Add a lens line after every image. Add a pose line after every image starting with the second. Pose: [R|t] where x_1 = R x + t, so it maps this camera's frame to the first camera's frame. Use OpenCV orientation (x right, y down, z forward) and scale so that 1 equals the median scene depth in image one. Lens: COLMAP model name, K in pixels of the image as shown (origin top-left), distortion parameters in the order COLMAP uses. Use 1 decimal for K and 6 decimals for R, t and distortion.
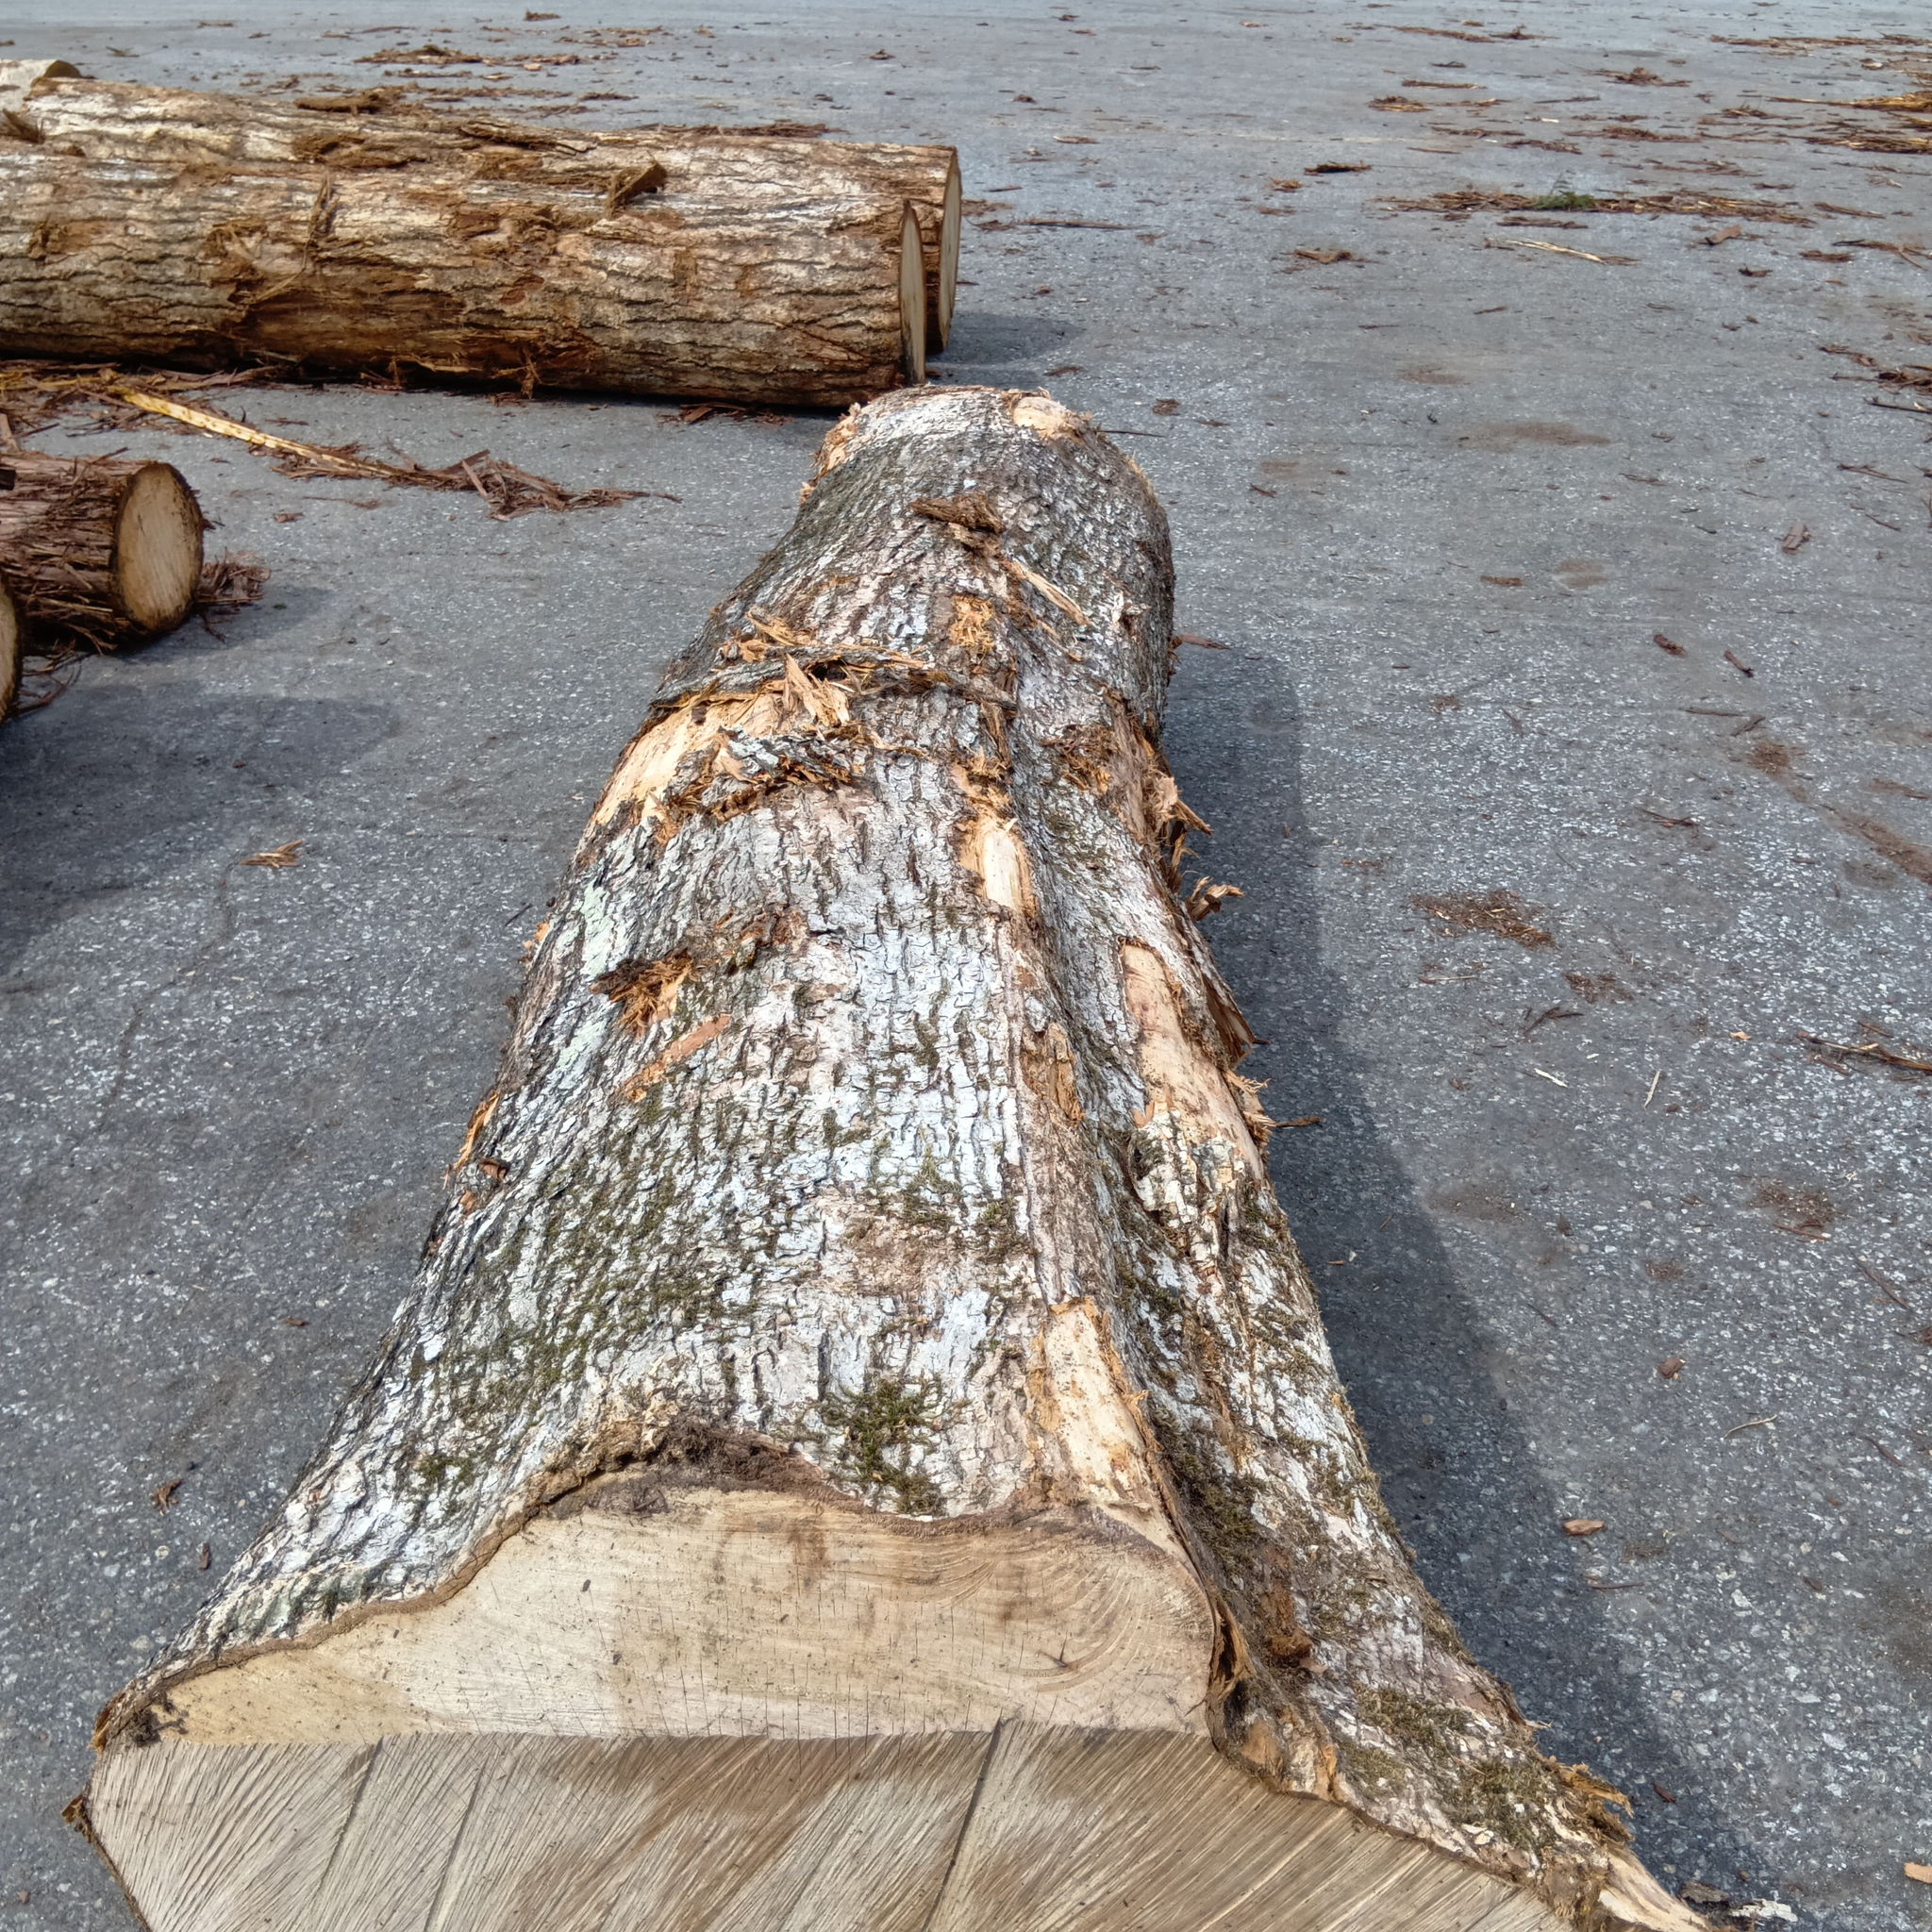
lens RADIAL K [[1982.3, 0, 966.0], [0, 1982.3, 966.0], [0, 0, 1]] dist [0.090718, -0.202255]
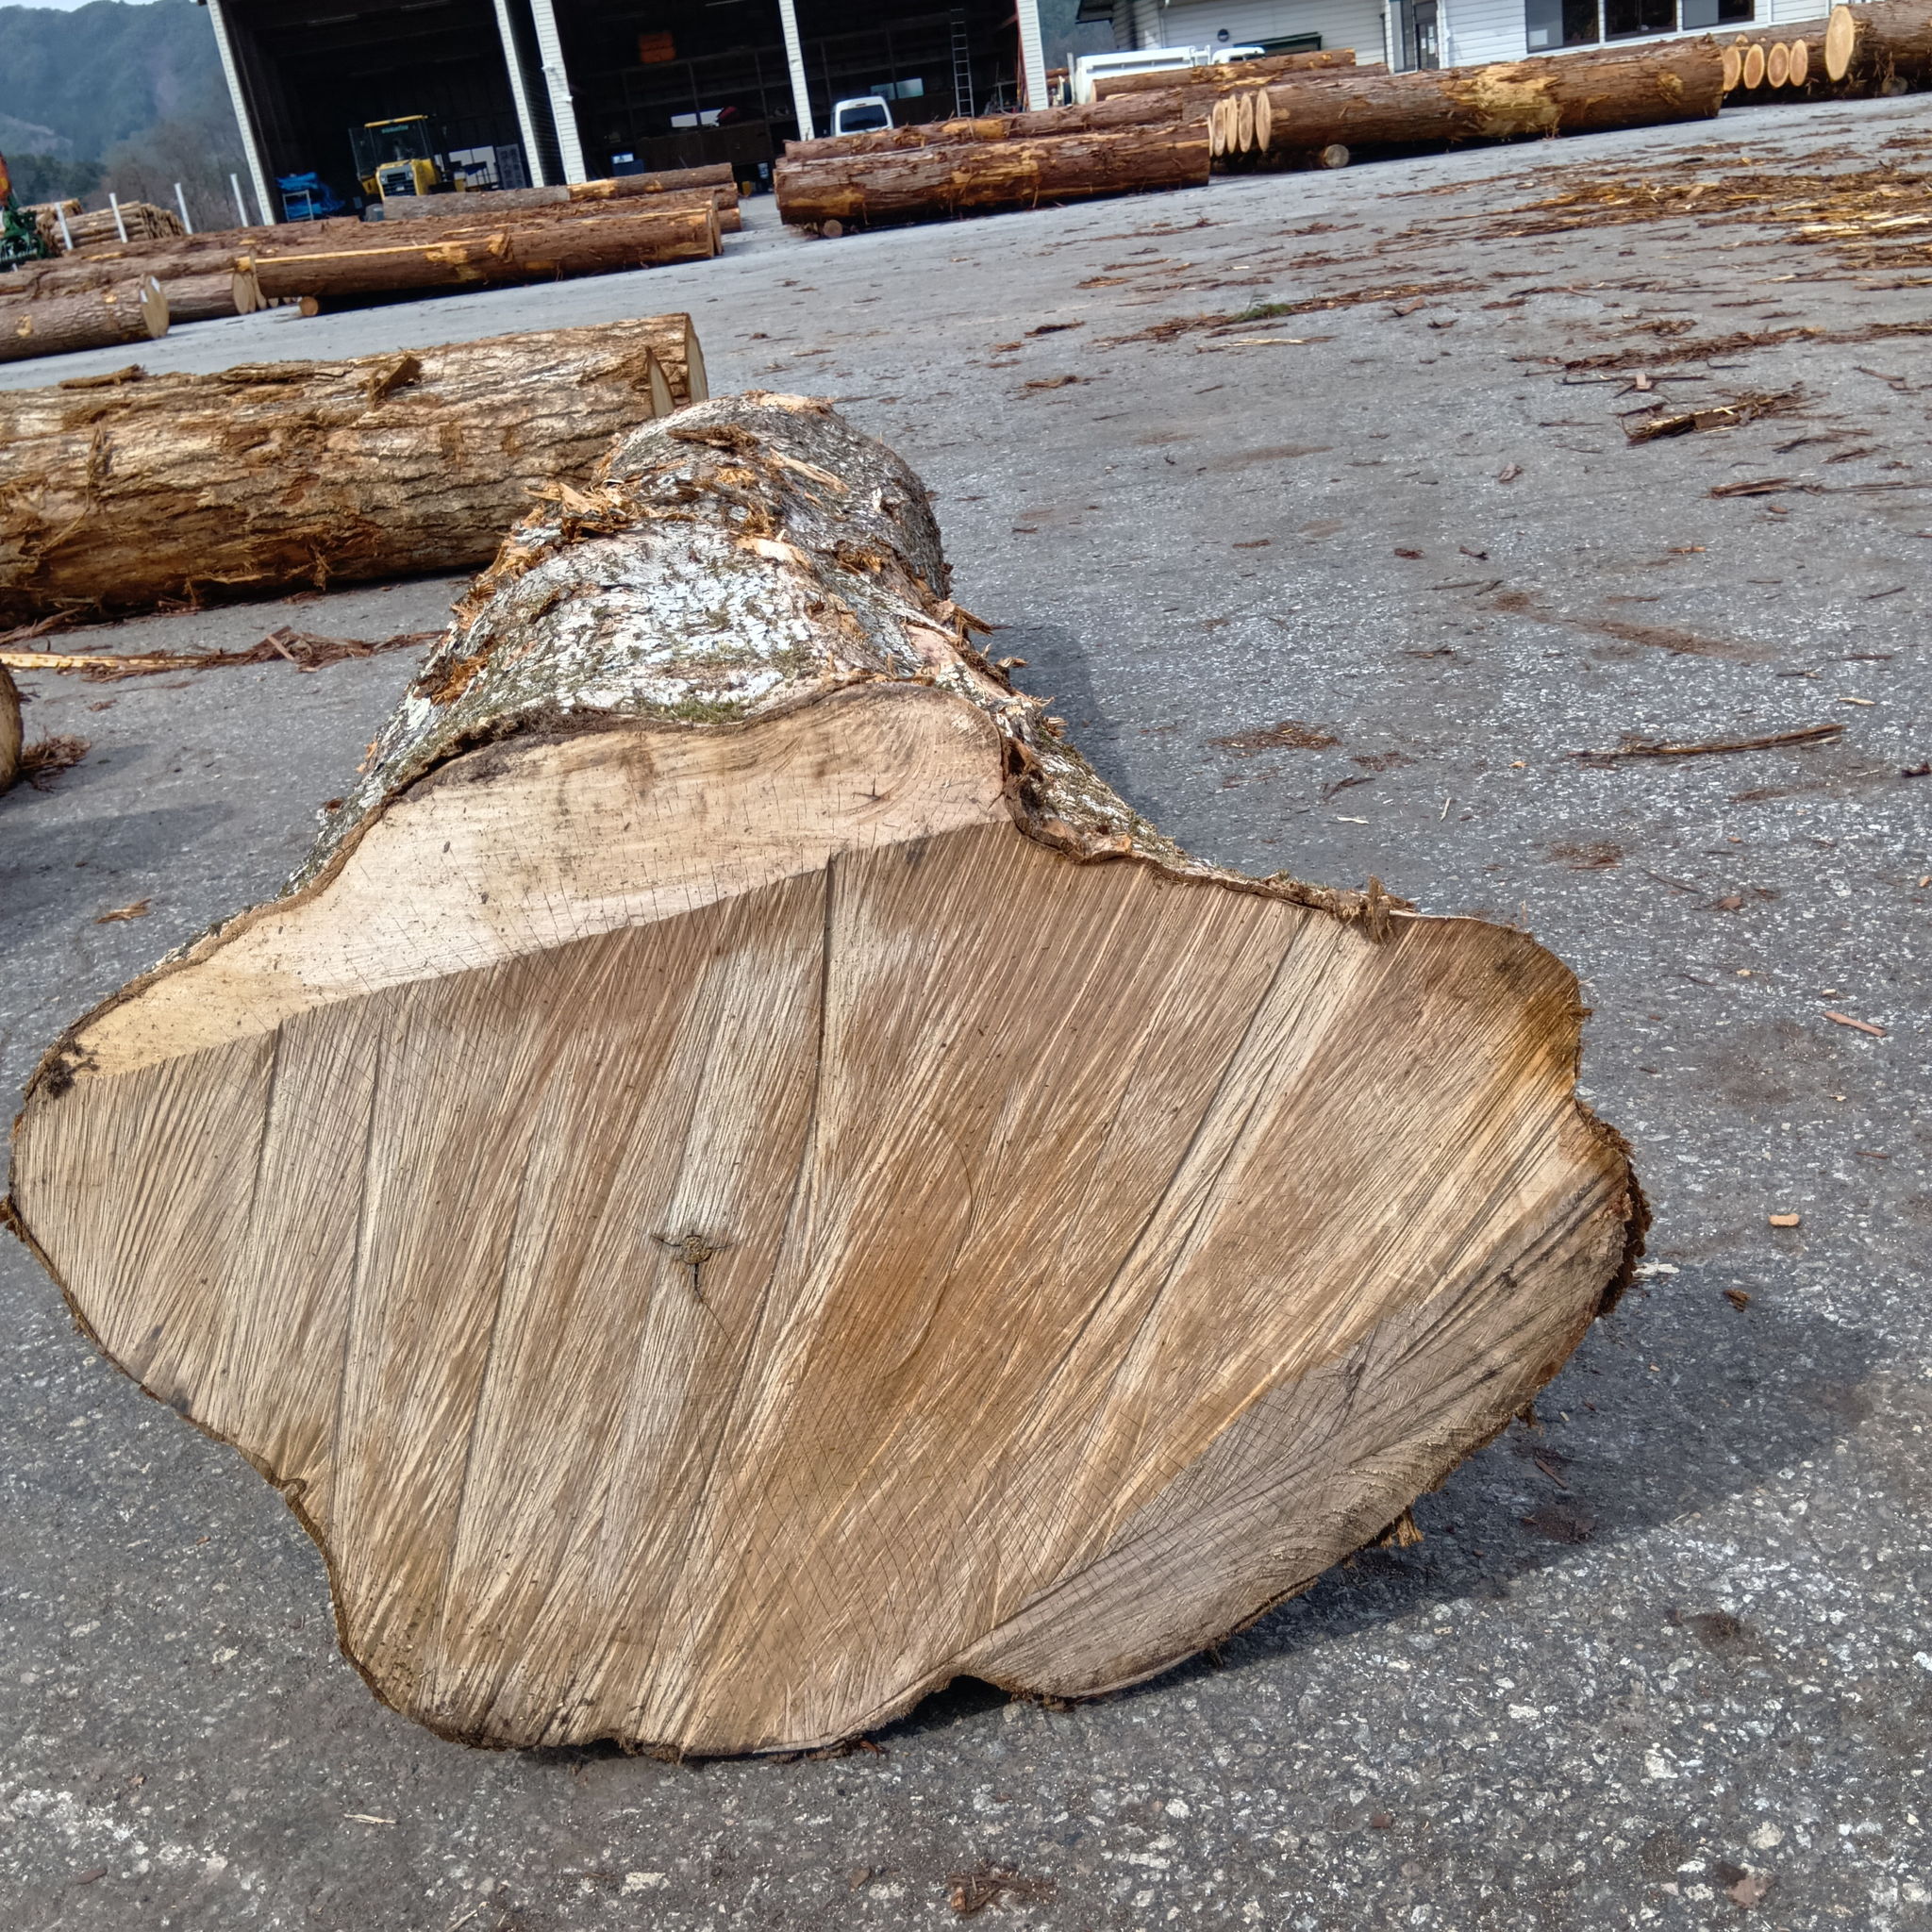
lens RADIAL K [[1982.3, 0, 966.0], [0, 1982.3, 966.0], [0, 0, 1]] dist [0.090718, -0.202255]
pose [[0.979492, -0.189350, 0.068862, 0.000575], [0.197031, 0.971618, -0.130912, 0.114420], [-0.042119, 0.141795, 0.989000, -0.018397]]
